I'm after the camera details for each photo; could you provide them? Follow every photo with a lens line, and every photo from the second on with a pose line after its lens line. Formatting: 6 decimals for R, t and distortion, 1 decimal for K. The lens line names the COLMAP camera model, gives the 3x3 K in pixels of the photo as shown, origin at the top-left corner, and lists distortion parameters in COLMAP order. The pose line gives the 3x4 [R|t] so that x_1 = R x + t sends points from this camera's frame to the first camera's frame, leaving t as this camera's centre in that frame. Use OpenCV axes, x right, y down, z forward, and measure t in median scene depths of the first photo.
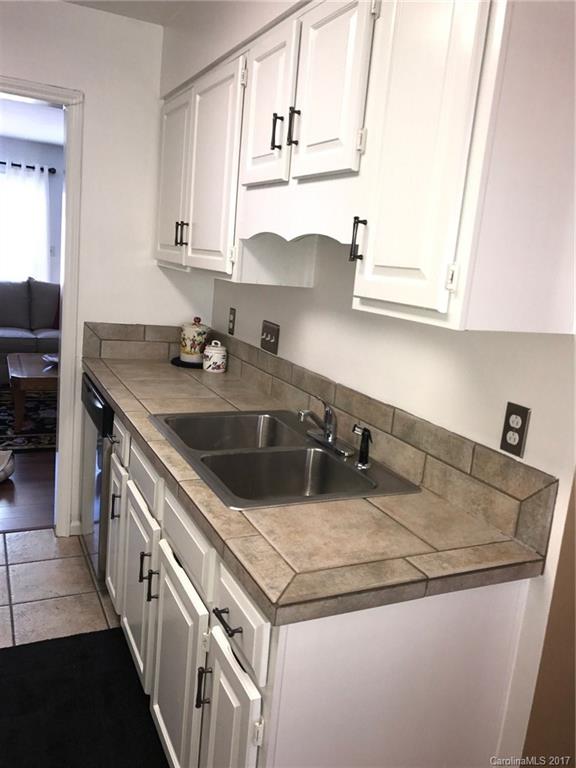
lens RADIAL K [[624.1, 0, 286.8], [0, 624.1, 388.8], [0, 0, 1]] dist [0.062161, -0.098219]
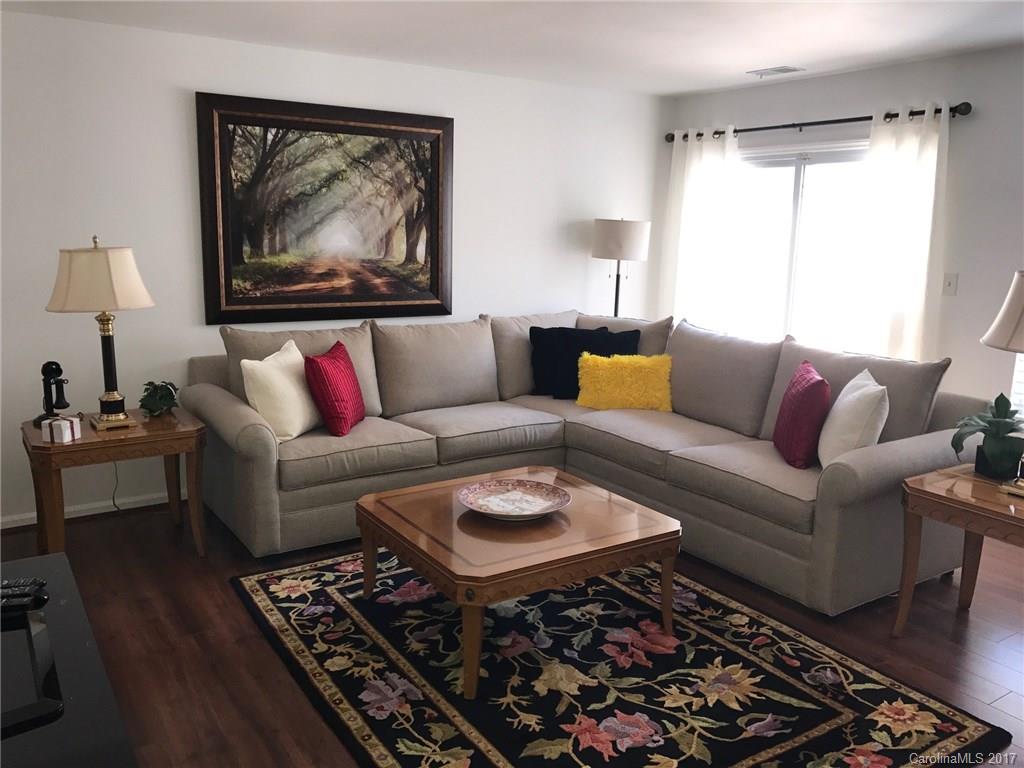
lens RADIAL K [[832.1, 0, 512.9], [0, 832.1, 397.1], [0, 0, 1]] dist [0.062161, -0.098219]
pose [[0.135257, 0.109367, -0.984756, 0.600627], [-0.215198, 0.973406, 0.078548, -0.382833], [0.967158, 0.201293, 0.155196, 1.959570]]
